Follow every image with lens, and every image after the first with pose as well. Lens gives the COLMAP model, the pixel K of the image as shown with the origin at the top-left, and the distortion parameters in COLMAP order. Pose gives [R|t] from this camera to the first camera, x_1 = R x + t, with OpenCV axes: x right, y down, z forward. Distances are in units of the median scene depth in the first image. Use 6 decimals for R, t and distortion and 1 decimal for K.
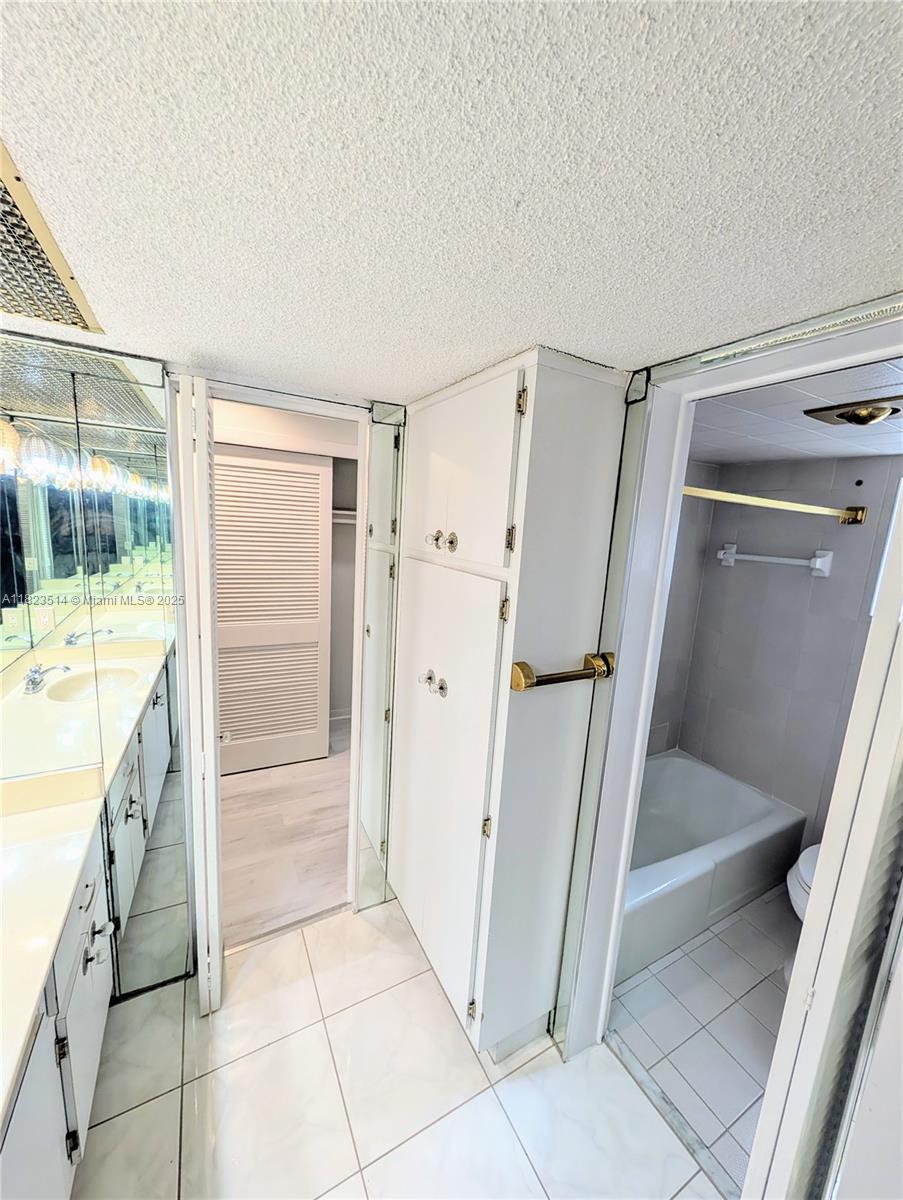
lens RADIAL K [[455.0, 0, 455.6], [0, 455.0, 597.5], [0, 0, 1]] dist [-0.001675, 0.000529]
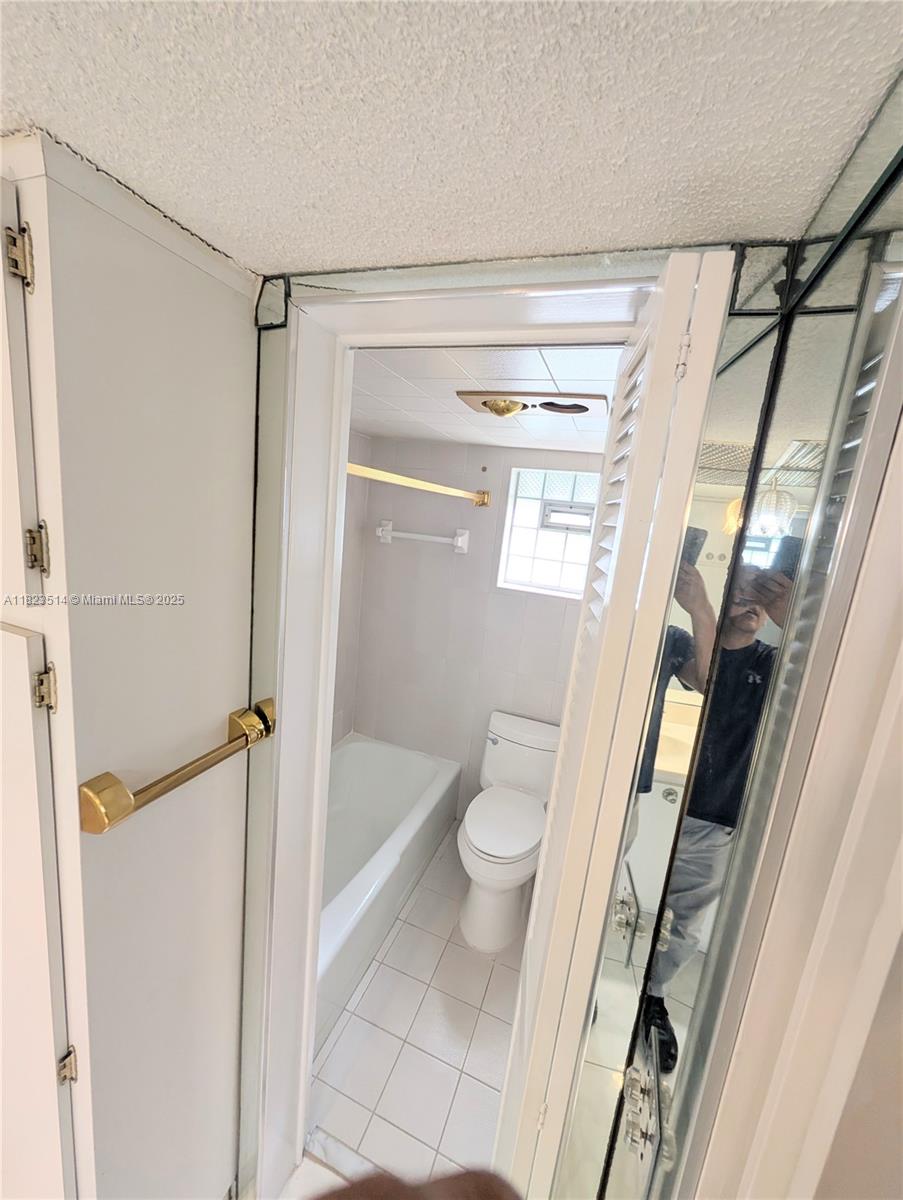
lens RADIAL K [[457.4, 0, 453.5], [0, 457.4, 596.4], [0, 0, 1]] dist [0.000021, 0.000770]
pose [[0.759618, -0.104045, 0.641993, 0.125552], [0.050715, 0.993591, 0.101021, -0.095144], [-0.648389, -0.044179, 0.760026, 0.297194]]
